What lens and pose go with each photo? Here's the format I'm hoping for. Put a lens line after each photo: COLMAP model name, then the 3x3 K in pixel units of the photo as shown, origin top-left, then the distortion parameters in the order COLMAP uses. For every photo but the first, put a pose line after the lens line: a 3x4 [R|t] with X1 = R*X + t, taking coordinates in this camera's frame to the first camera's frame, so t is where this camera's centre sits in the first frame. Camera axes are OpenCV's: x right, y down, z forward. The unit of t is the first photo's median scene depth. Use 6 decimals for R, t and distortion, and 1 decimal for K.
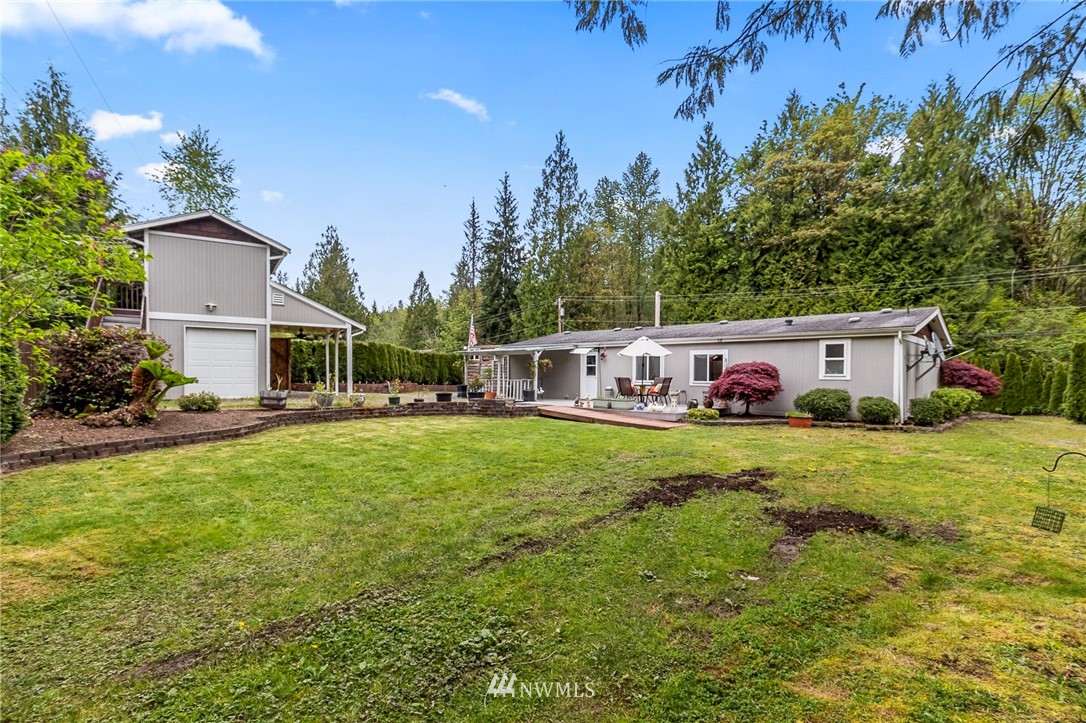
lens RADIAL K [[522.2, 0, 557.4], [0, 522.2, 450.6], [0, 0, 1]] dist [0.001813, 0.000412]
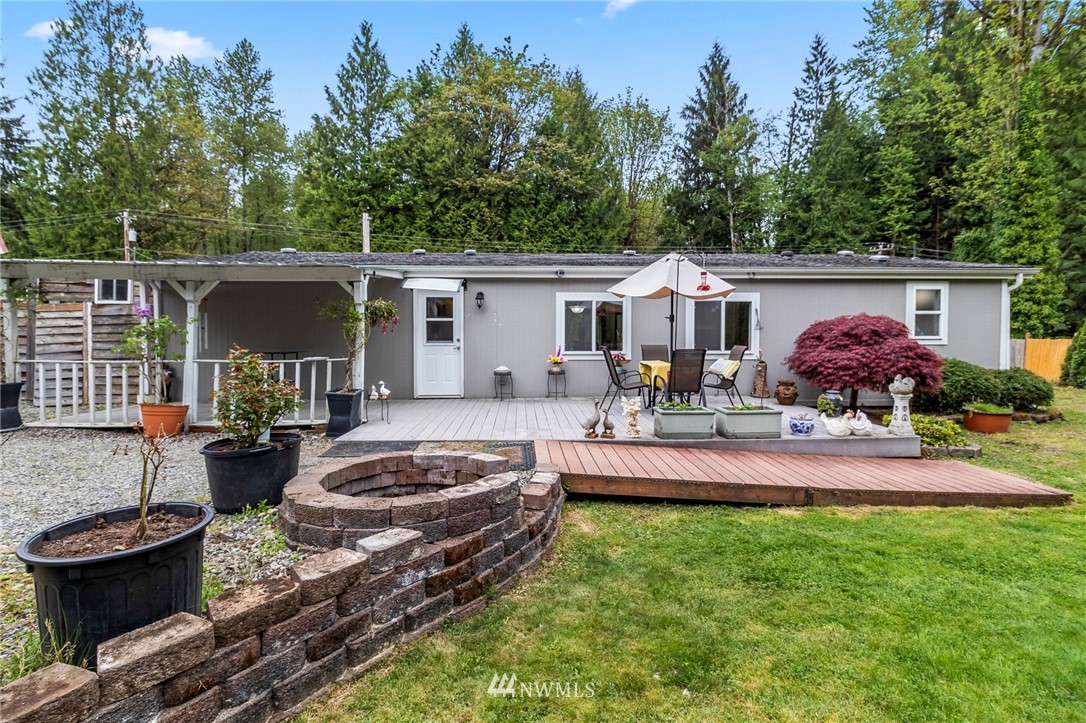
lens RADIAL K [[504.3, 0, 539.7], [0, 504.3, 363.8], [0, 0, 1]] dist [0.003746, -0.000559]
pose [[0.710482, -0.045712, 0.702229, -0.084118], [0.107566, 0.993216, -0.044176, -0.048283], [-0.695446, 0.106923, 0.710579, 0.316116]]
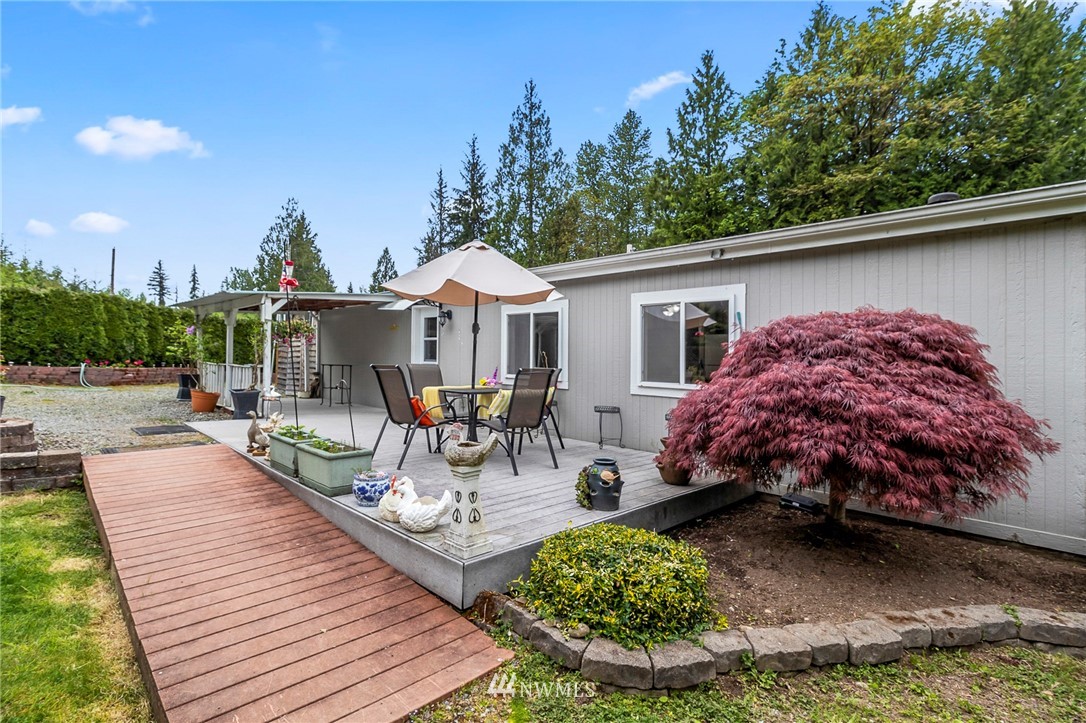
lens RADIAL K [[504.3, 0, 537.2], [0, 504.3, 378.5], [0, 0, 1]] dist [0.003746, -0.000559]
pose [[0.997853, 0.027868, -0.059277, 0.089405], [-0.034703, 0.992454, -0.117601, -0.039642], [0.055552, 0.119405, 0.991290, 0.281992]]
